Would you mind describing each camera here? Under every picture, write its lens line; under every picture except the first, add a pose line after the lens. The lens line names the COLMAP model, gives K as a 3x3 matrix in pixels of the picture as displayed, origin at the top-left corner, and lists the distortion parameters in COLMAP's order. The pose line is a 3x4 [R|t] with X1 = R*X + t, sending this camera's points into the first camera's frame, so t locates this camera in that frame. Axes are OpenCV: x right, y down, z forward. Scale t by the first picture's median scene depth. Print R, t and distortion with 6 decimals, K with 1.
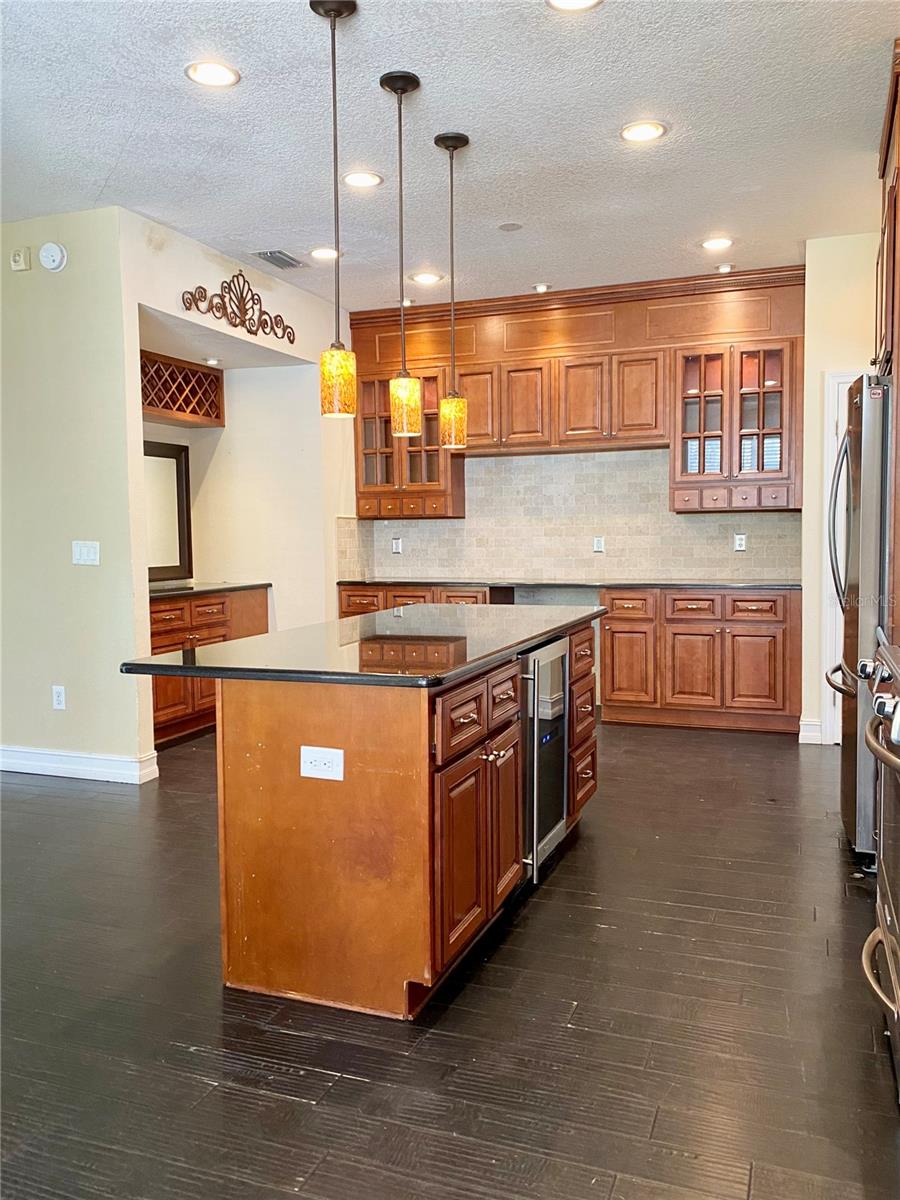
lens RADIAL K [[910.2, 0, 450.0], [0, 910.2, 600.0], [0, 0, 1]] dist [-0.008640, -0.004760]
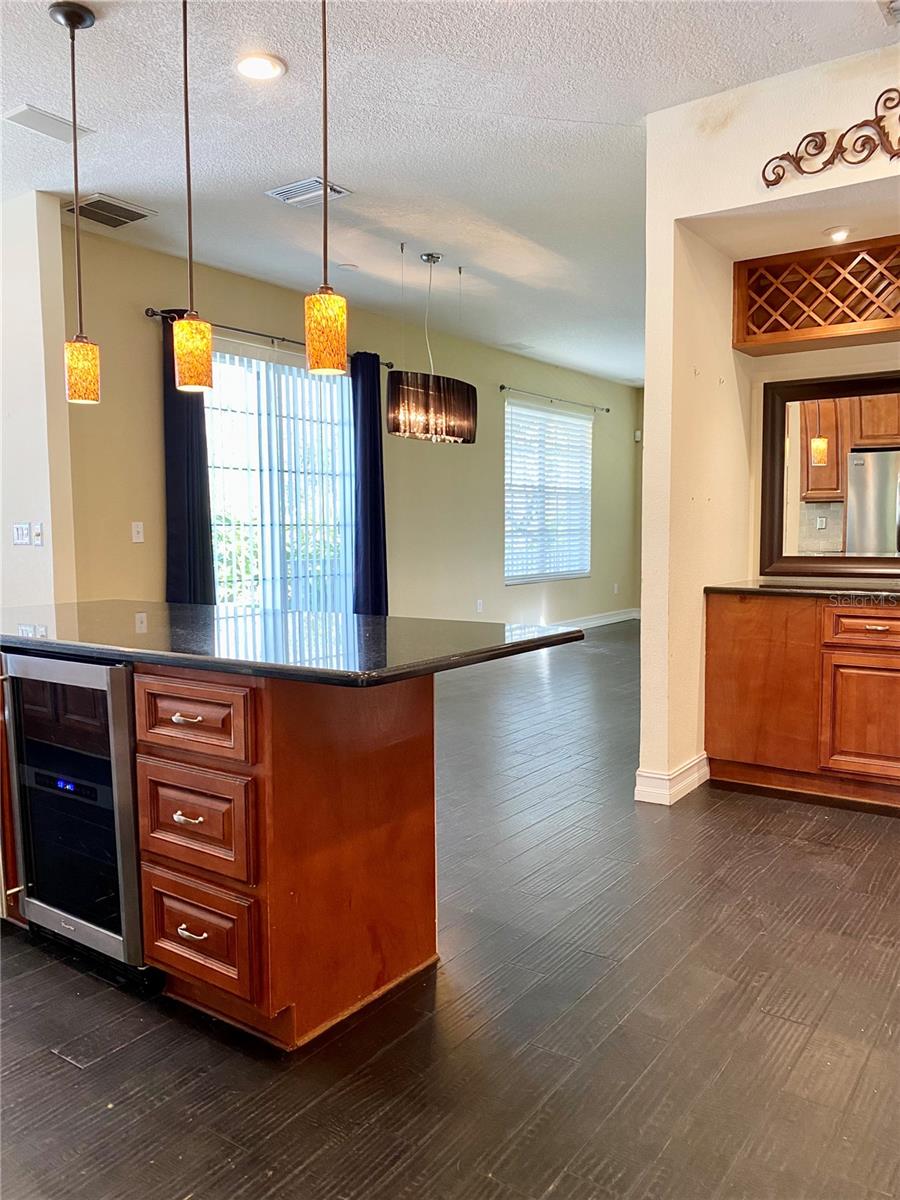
lens RADIAL K [[910.2, 0, 450.0], [0, 910.2, 600.0], [0, 0, 1]] dist [-0.008640, -0.004760]
pose [[-0.239785, 0.095579, -0.966110, 0.468769], [-0.060145, 0.991768, 0.113045, -0.063887], [0.968961, 0.085213, -0.232063, 0.927915]]
